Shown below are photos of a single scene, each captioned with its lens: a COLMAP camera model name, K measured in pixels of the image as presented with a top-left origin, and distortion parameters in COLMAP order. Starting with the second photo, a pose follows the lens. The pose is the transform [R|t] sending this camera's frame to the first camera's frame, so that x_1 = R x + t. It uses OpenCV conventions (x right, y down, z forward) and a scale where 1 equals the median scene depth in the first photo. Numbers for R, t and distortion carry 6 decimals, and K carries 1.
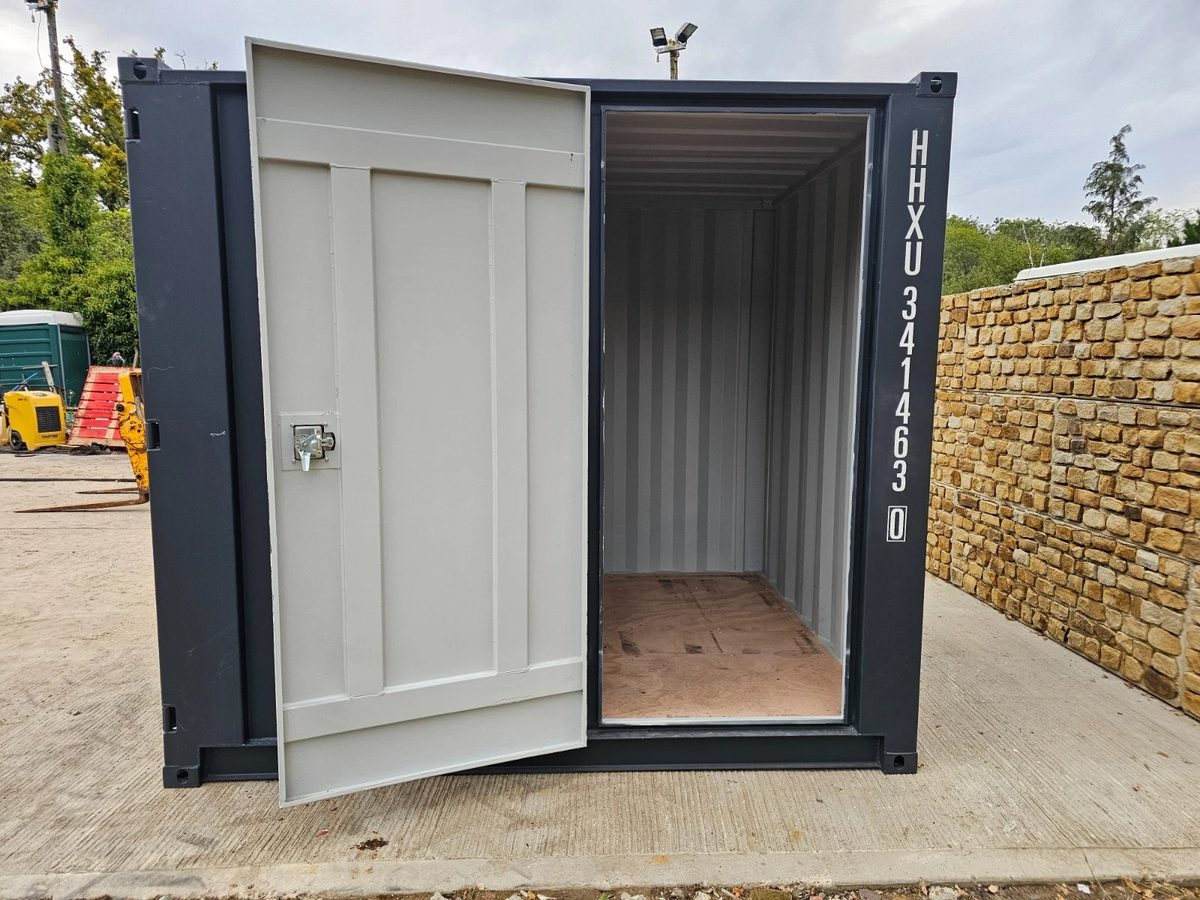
lens RADIAL K [[810.0, 0, 597.2], [0, 810.0, 450.7], [0, 0, 1]] dist [0.048789, -0.032561]
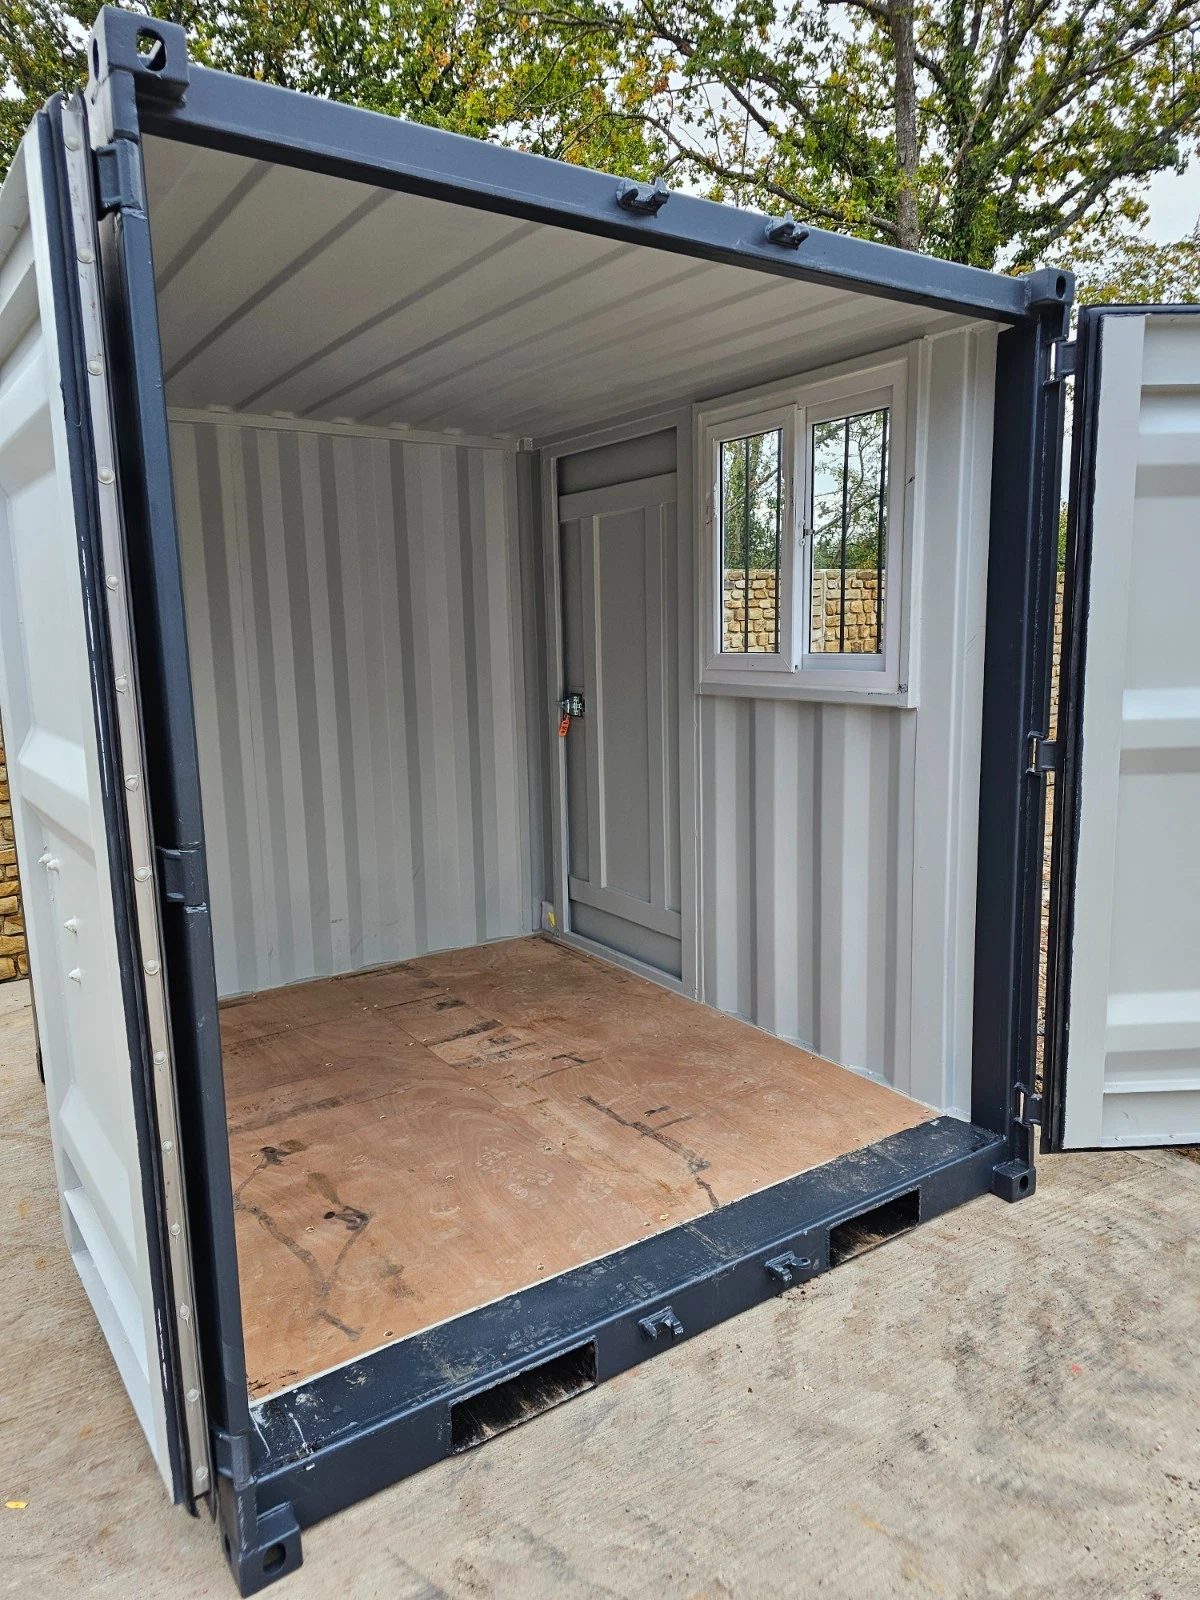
lens RADIAL K [[1065.4, 0, 615.4], [0, 1065.4, 799.9], [0, 0, 1]] dist [0.051595, -0.033067]
pose [[-0.537178, -0.132591, 0.832982, -1.175678], [0.123759, 0.964489, 0.233334, -0.266469], [-0.834340, 0.228431, -0.501693, 1.847184]]
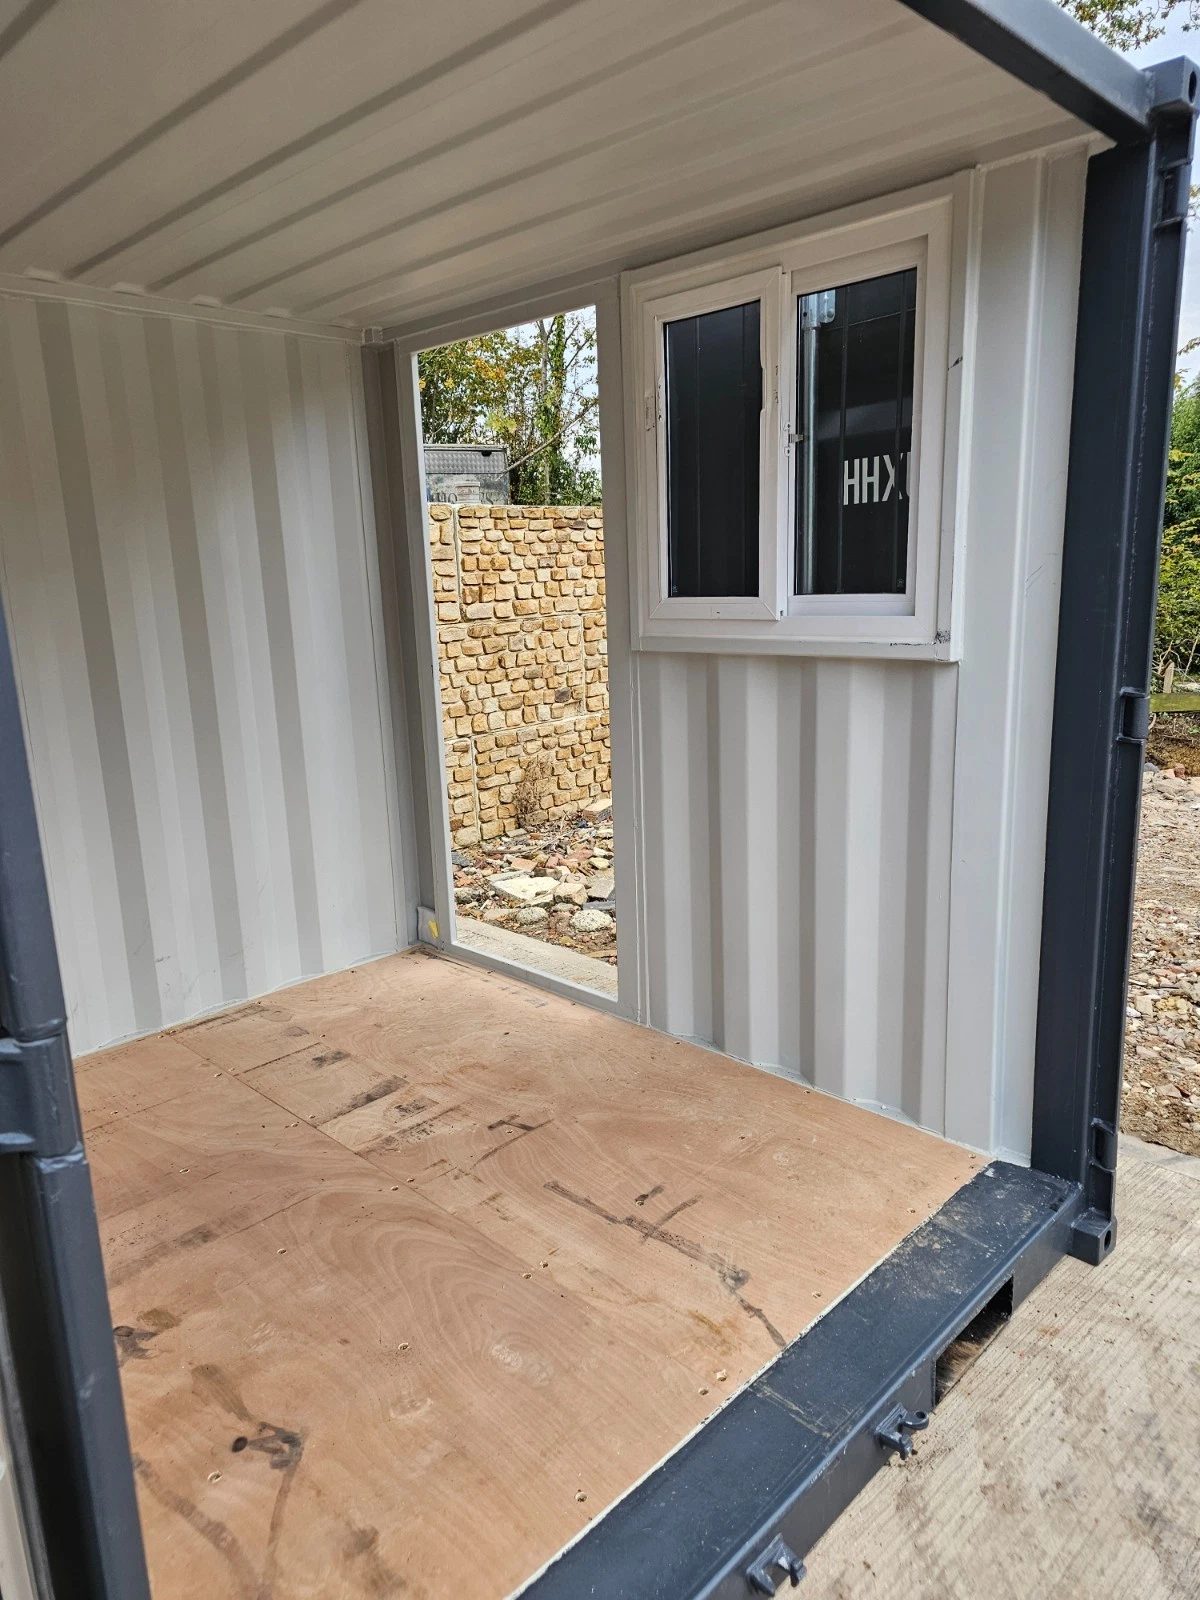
lens RADIAL K [[1067.9, 0, 604.9], [0, 1067.9, 808.2], [0, 0, 1]] dist [0.056706, -0.042381]
pose [[-0.690496, -0.140492, 0.709562, -0.843969], [0.121528, 0.944480, 0.305268, -0.250642], [-0.713054, 0.297018, -0.635086, 1.806761]]
